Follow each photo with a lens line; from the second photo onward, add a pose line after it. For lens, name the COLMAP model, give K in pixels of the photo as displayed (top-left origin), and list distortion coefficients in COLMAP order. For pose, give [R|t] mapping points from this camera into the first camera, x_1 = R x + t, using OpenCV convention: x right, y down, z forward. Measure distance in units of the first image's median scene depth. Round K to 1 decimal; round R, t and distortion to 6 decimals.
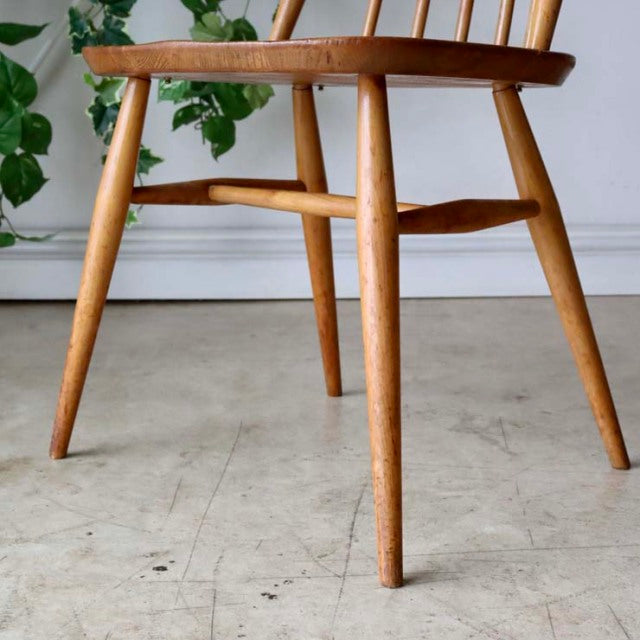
lens RADIAL K [[1226.6, 0, 323.7], [0, 1226.6, 342.2], [0, 0, 1]] dist [0.001321, 0.000000]
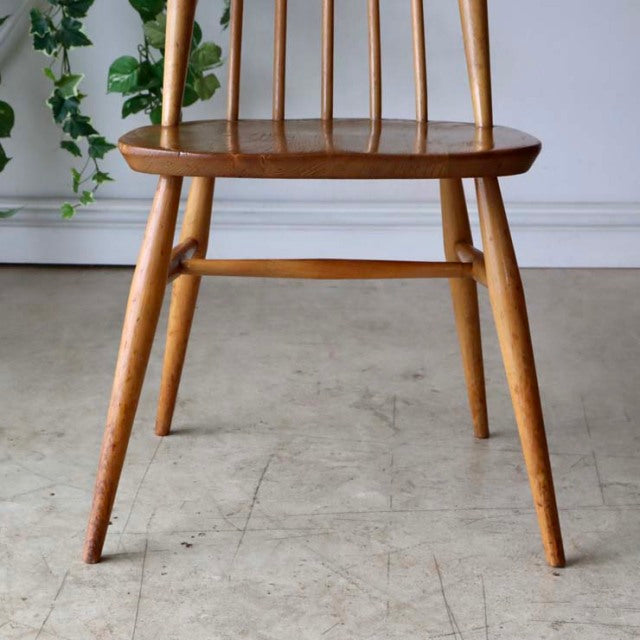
lens RADIAL K [[1413.2, 0, 309.8], [0, 1413.2, 304.9], [0, 0, 1]] dist [0.070283, 0.000000]
pose [[0.999914, 0.013131, 0.000739, 0.066165], [-0.013151, 0.998846, 0.046194, -0.100316], [-0.000132, -0.046200, 0.998932, -0.418695]]
